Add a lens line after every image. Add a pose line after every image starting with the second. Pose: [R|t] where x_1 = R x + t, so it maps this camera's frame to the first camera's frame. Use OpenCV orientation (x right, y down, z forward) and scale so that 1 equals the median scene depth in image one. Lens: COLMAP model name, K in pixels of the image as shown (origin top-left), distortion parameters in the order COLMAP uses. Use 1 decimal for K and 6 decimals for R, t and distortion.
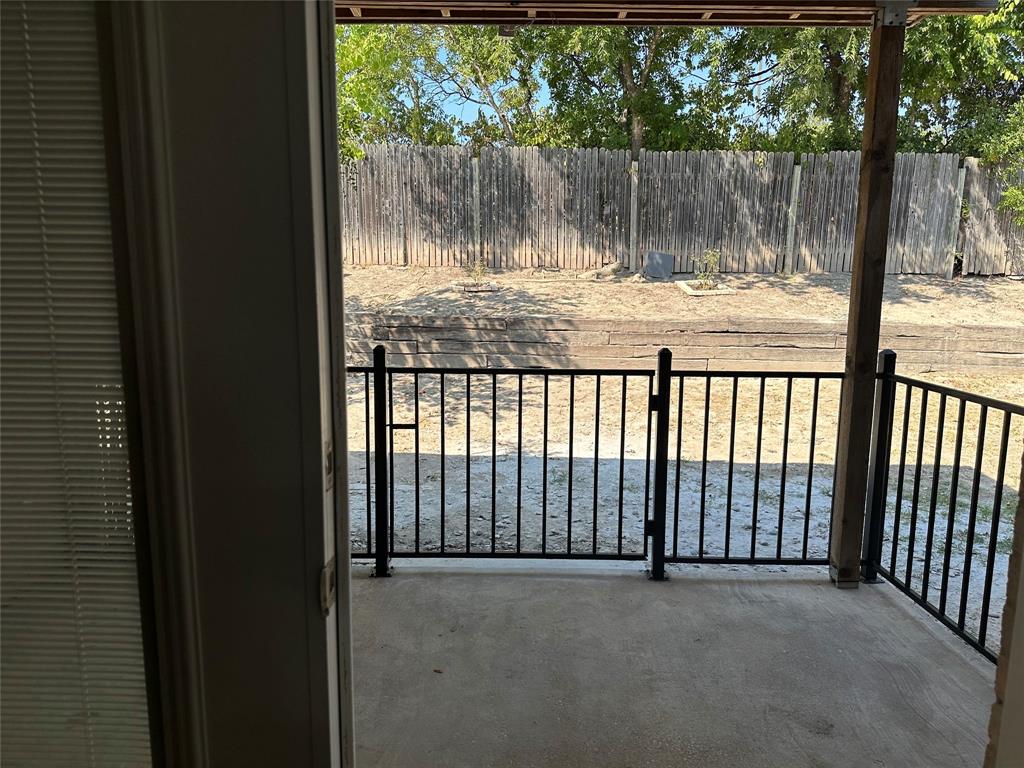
lens RADIAL K [[718.7, 0, 517.4], [0, 718.7, 375.6], [0, 0, 1]] dist [0.058637, -0.078667]
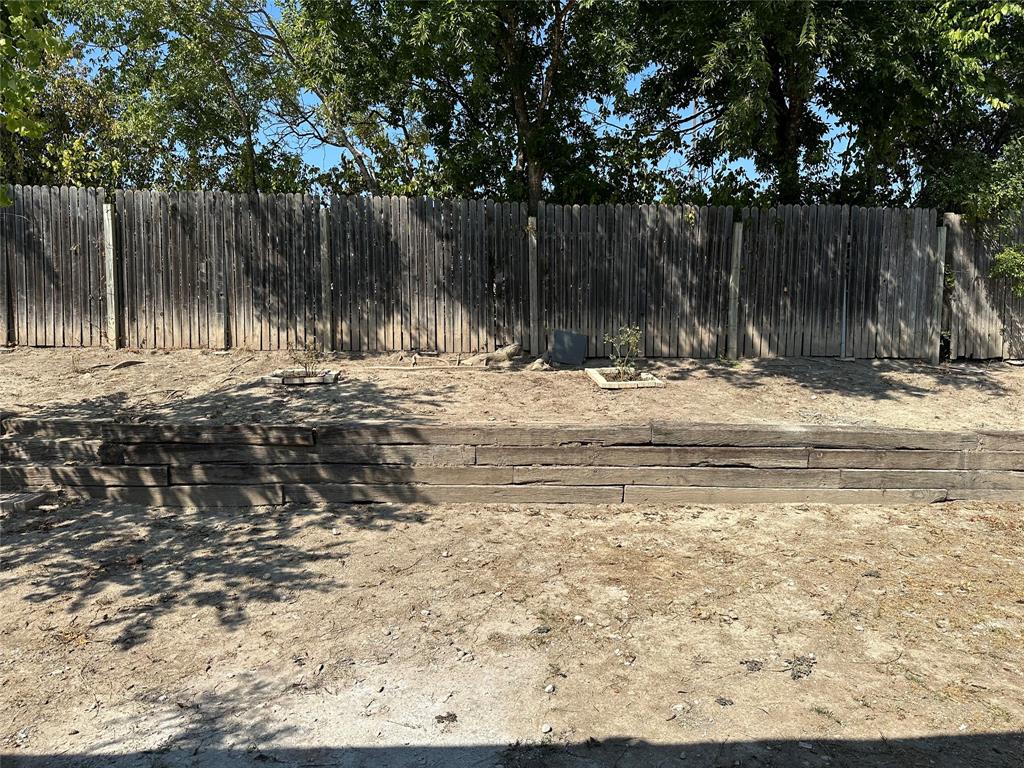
lens RADIAL K [[718.7, 0, 507.7], [0, 718.7, 373.6], [0, 0, 1]] dist [0.058637, -0.078667]
pose [[0.998545, -0.006121, 0.053584, 0.093651], [0.012547, 0.992643, -0.120424, -0.035756], [-0.052452, 0.120922, 0.991275, 0.254230]]
